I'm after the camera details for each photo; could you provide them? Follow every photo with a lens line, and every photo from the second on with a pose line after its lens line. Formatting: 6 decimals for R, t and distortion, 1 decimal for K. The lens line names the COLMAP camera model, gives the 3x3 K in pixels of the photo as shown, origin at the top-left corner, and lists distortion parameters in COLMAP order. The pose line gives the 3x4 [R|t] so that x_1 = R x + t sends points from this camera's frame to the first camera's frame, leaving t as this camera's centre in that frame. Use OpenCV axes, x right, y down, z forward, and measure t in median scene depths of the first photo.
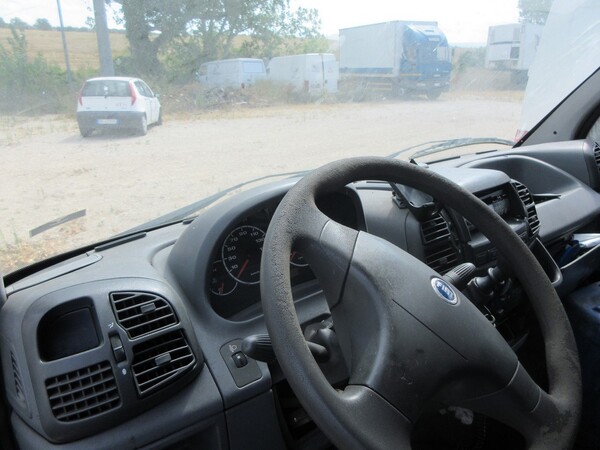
lens RADIAL K [[452.6, 0, 306.6], [0, 452.6, 226.0], [0, 0, 1]] dist [0.005393, -0.000354]
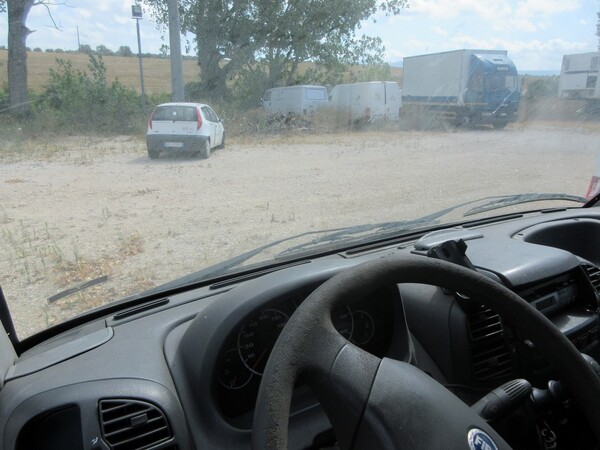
lens RADIAL K [[452.3, 0, 308.2], [0, 452.3, 224.6], [0, 0, 1]] dist [0.015712, -0.001333]
pose [[0.991472, 0.050616, -0.120087, 0.022680], [-0.056944, 0.997132, -0.049860, -0.060201], [0.117219, 0.056274, 0.991511, 0.046998]]
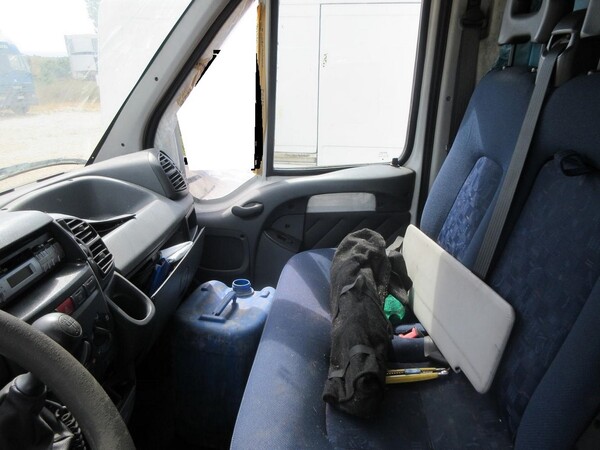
lens RADIAL K [[443.8, 0, 308.3], [0, 443.8, 225.8], [0, 0, 1]] dist [0.001325, -0.002241]
pose [[0.684368, -0.246191, 0.686317, 0.132042], [0.255067, 0.962635, 0.090967, -0.028311], [-0.683068, 0.112802, 0.721591, 0.086441]]
